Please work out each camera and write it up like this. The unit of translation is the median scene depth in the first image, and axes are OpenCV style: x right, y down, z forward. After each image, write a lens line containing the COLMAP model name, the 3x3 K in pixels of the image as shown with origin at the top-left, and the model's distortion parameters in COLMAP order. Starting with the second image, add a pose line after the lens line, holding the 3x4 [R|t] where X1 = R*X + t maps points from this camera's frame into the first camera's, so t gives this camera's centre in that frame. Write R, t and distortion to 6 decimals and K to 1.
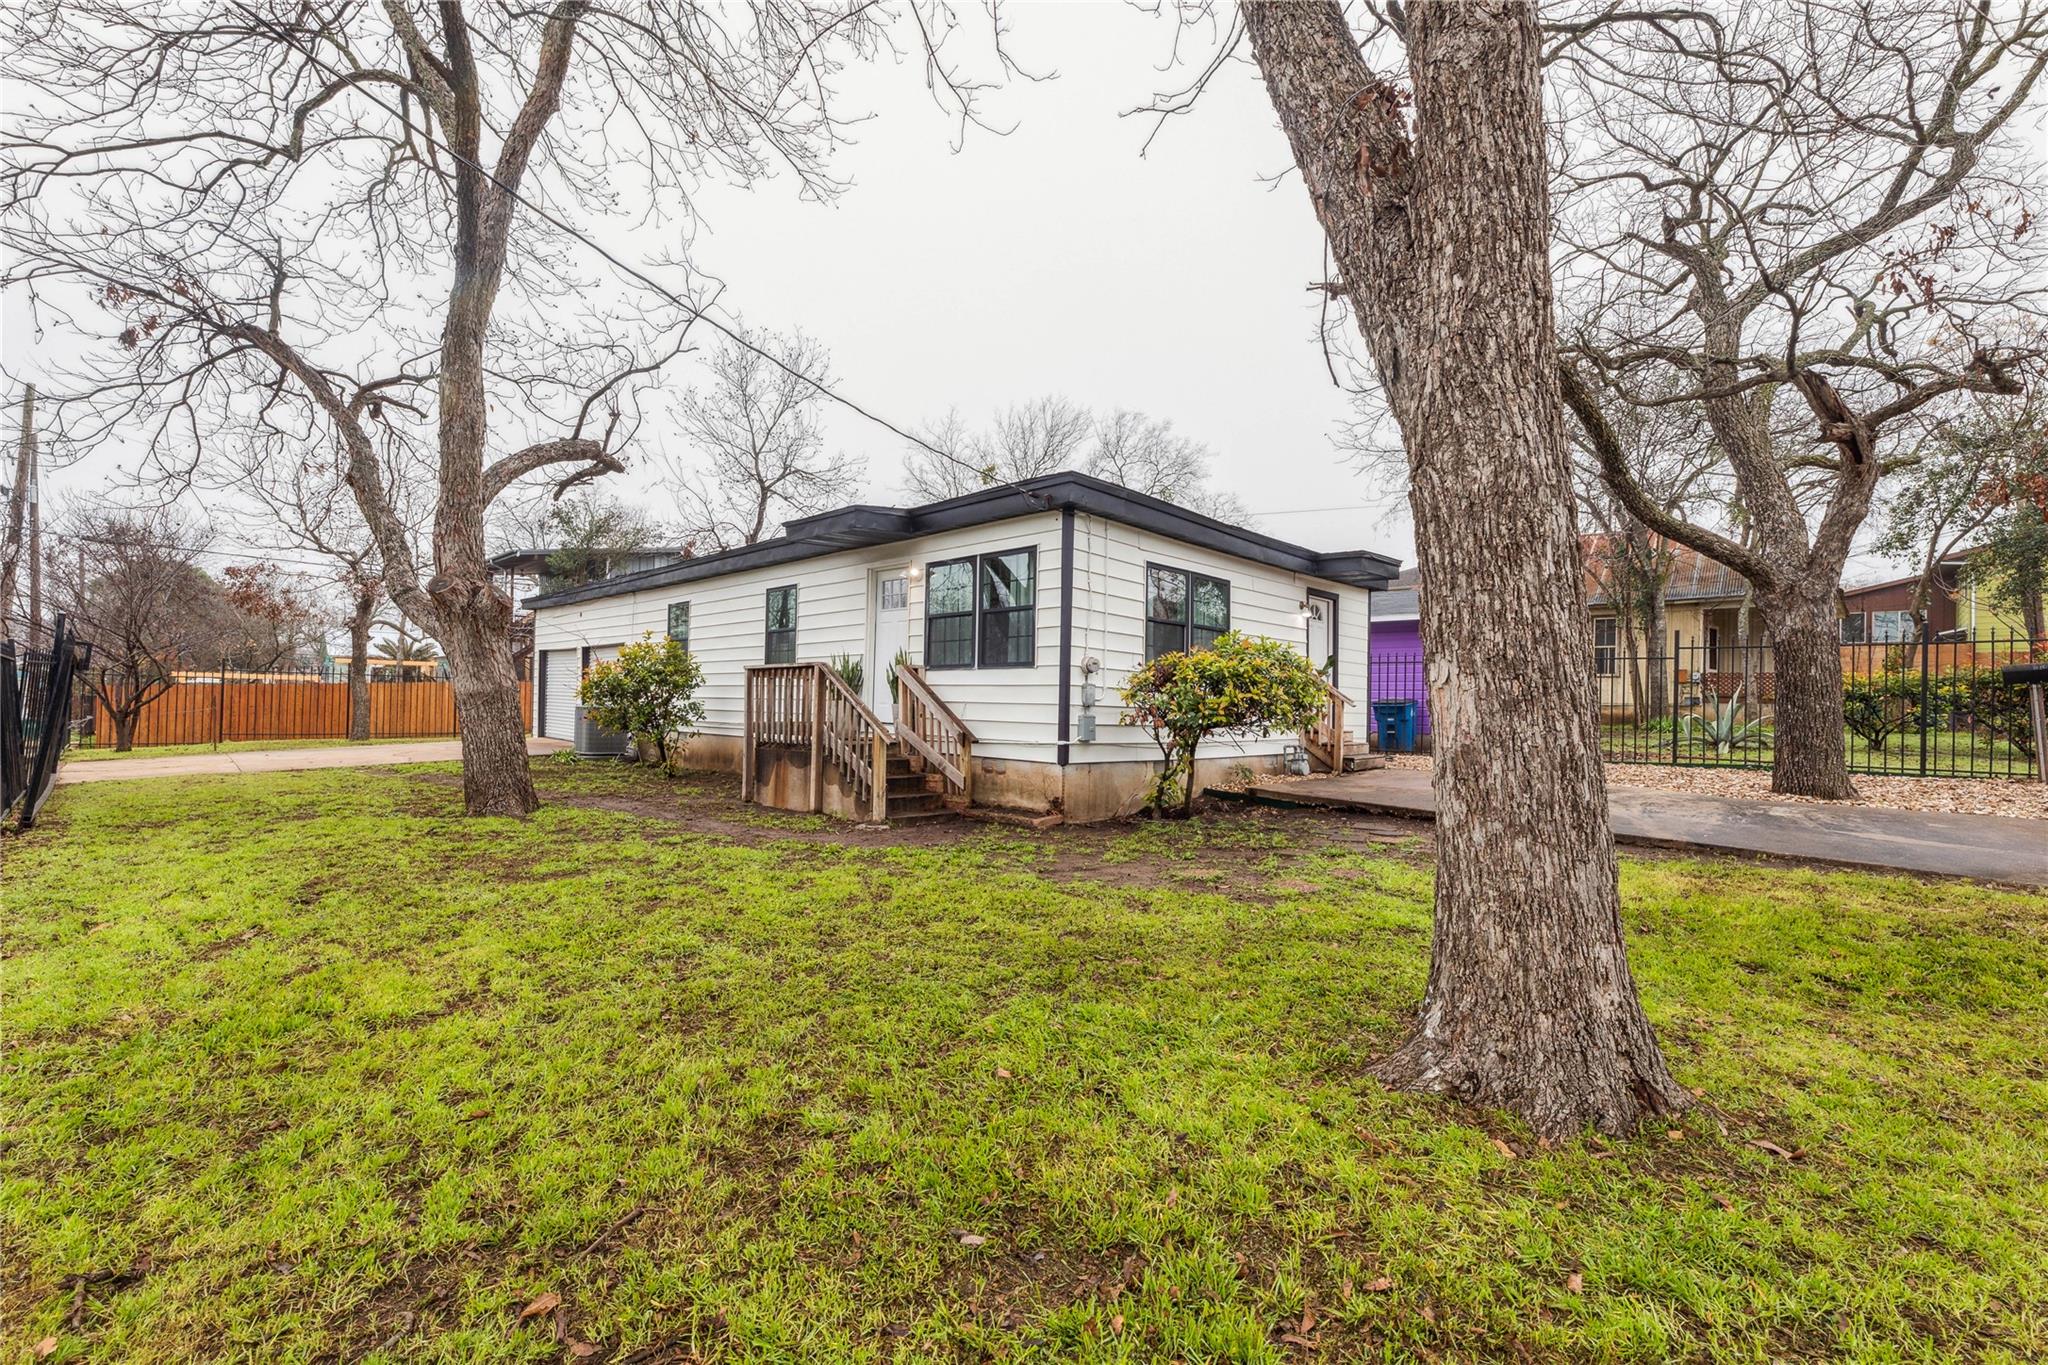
lens RADIAL K [[873.3, 0, 1021.7], [0, 873.3, 653.0], [0, 0, 1]] dist [-0.000545, -0.000090]
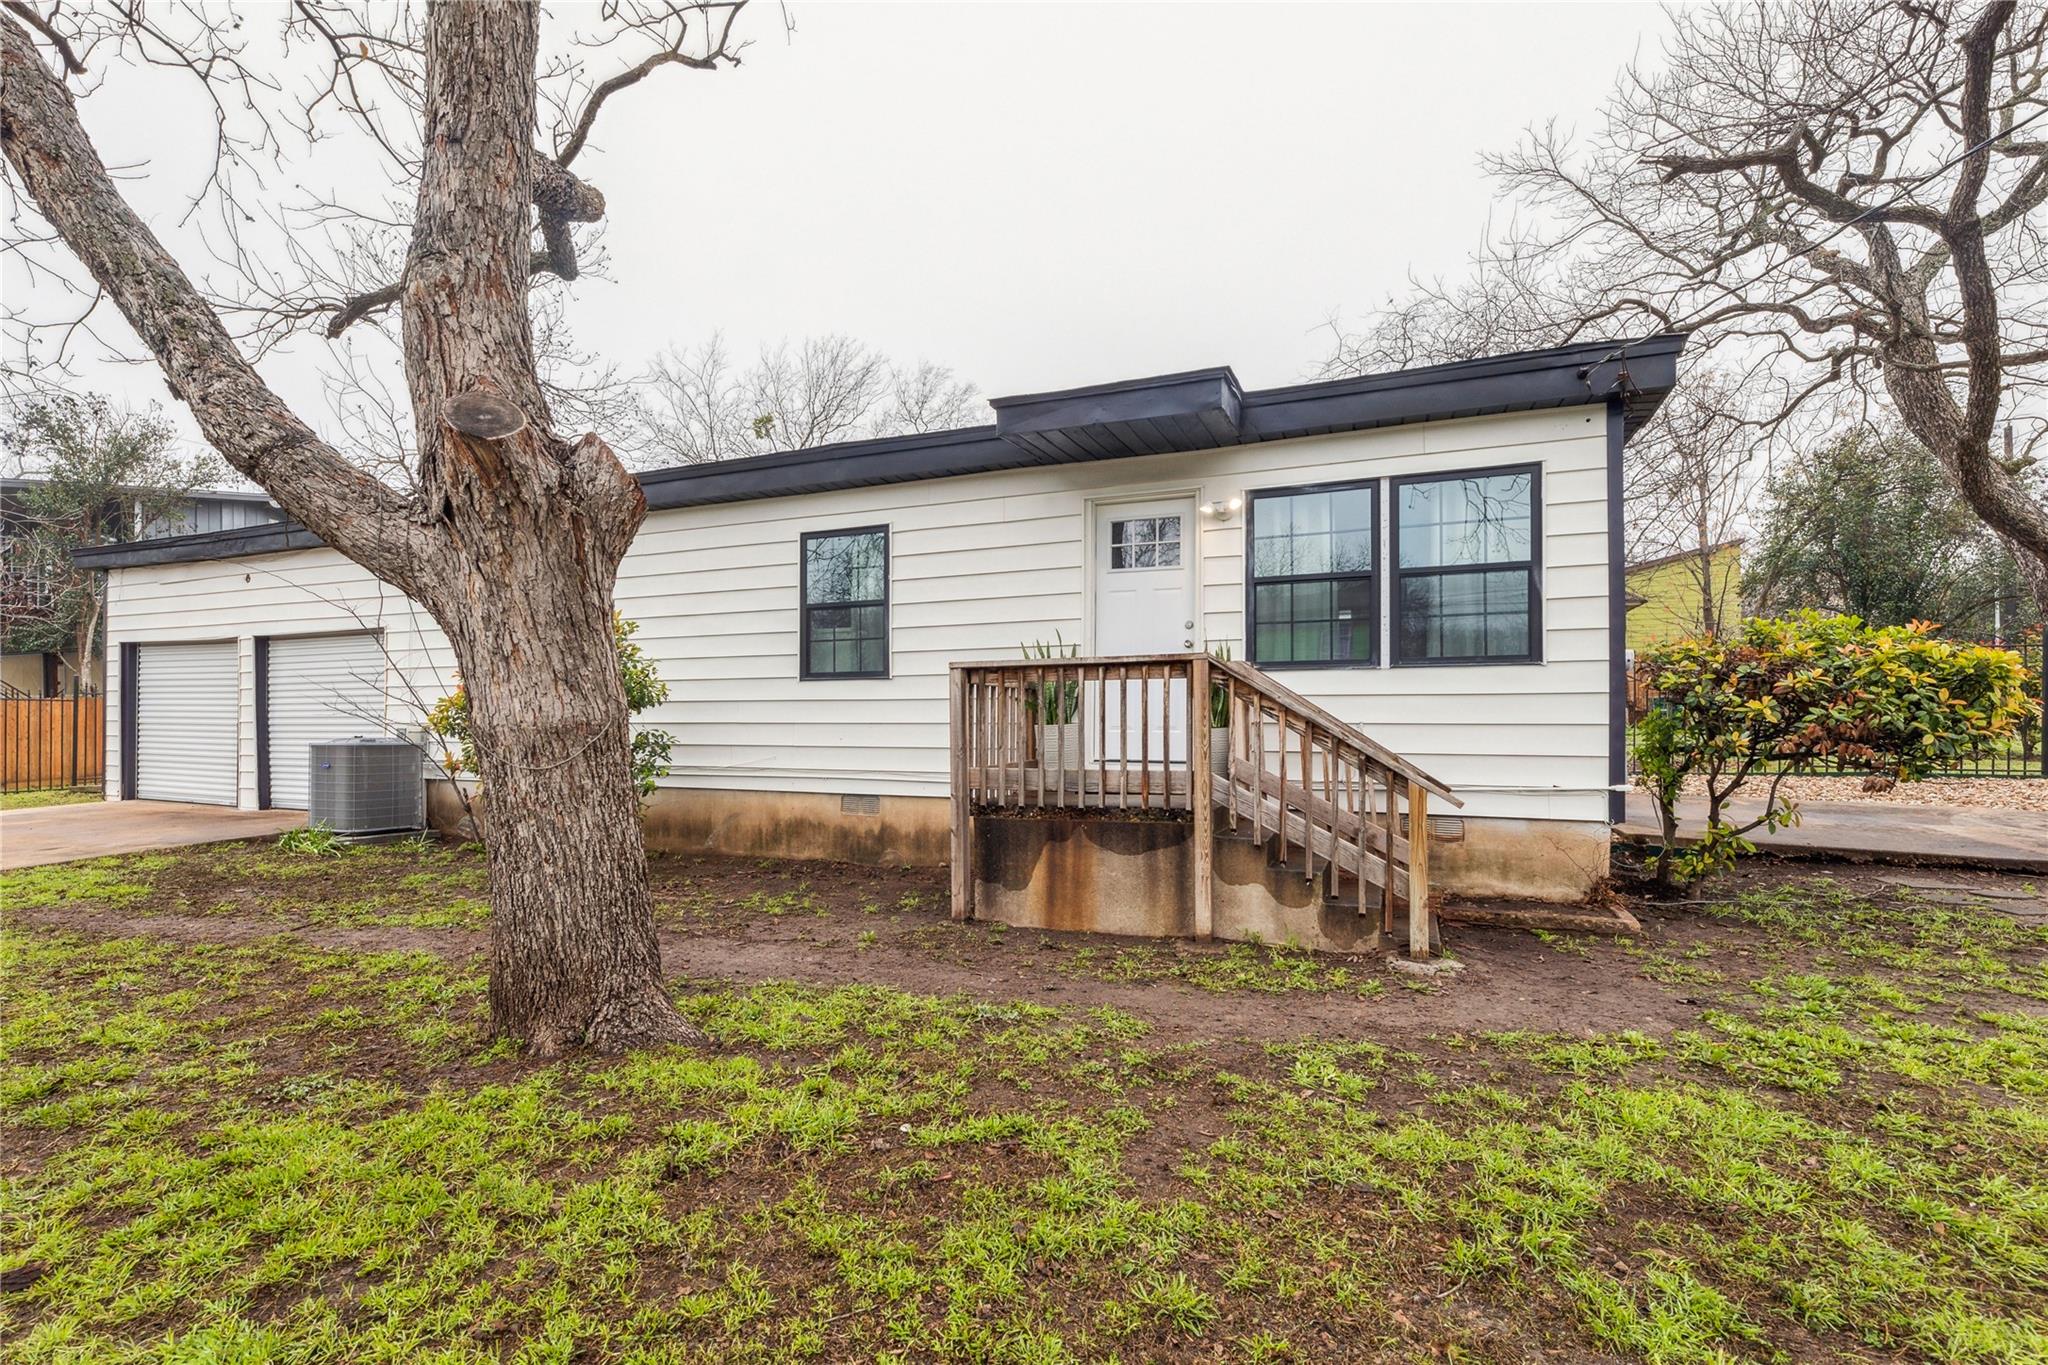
lens RADIAL K [[956.1, 0, 1024.0], [0, 956.1, 682.5], [0, 0, 1]] dist [-0.001058, 0.000149]
pose [[0.929459, -0.003702, 0.368908, -0.487433], [-0.004254, 0.999776, 0.020750, 0.014817], [-0.368902, -0.020856, 0.929234, 0.449213]]
